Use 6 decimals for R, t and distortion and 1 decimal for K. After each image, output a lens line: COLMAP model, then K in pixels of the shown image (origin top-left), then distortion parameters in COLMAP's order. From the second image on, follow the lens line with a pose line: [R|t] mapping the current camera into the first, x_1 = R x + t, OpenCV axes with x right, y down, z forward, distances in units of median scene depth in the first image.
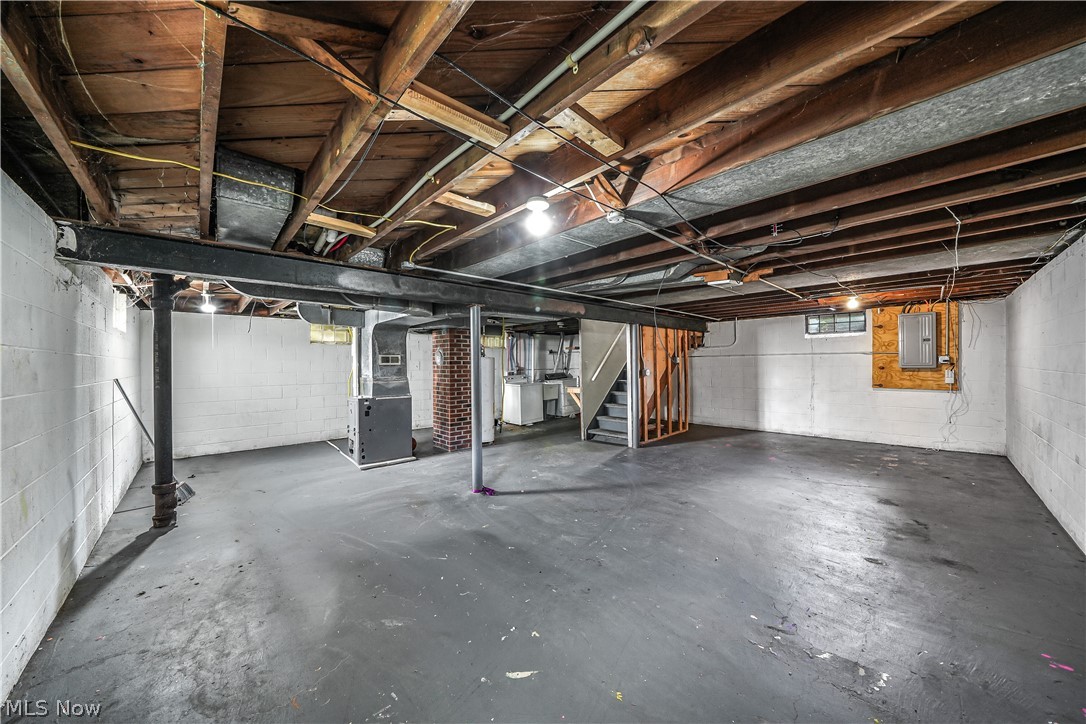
lens RADIAL K [[368.4, 0, 543.0], [0, 368.4, 362.0], [0, 0, 1]] dist [-0.000550, -0.000075]
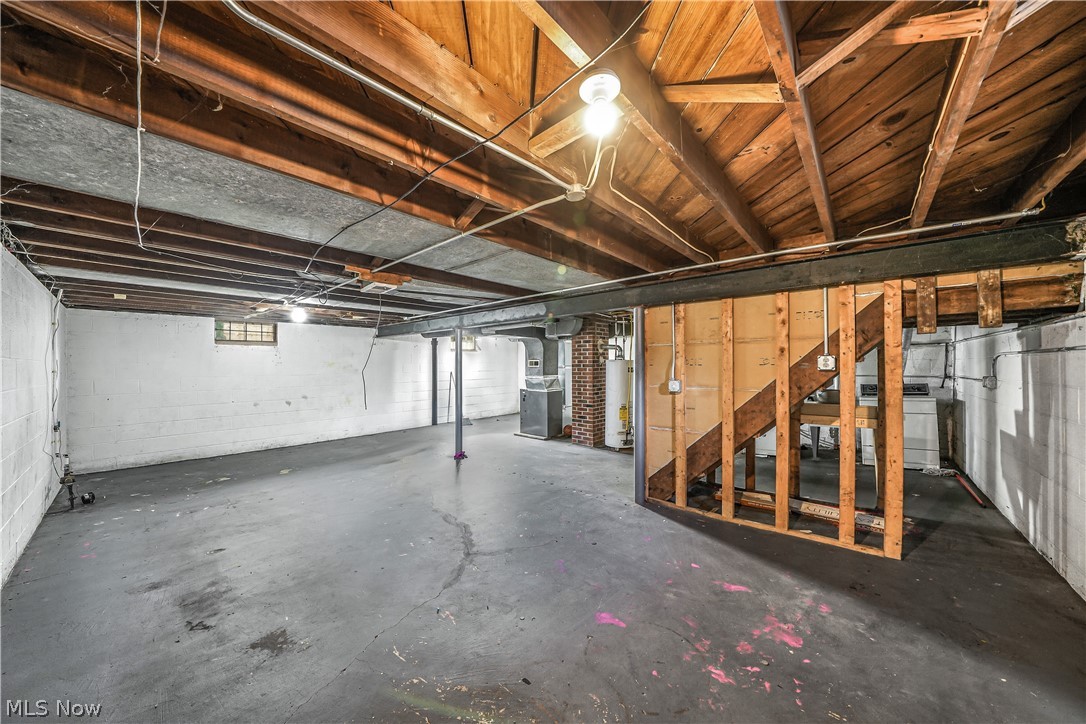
lens RADIAL K [[368.4, 0, 543.0], [0, 368.4, 362.0], [0, 0, 1]] dist [-0.000550, -0.000075]
pose [[0.095102, -0.005322, -0.995453, 0.793180], [0.010089, 0.999940, -0.004382, -0.004856], [0.995416, -0.009627, 0.095150, 0.708894]]
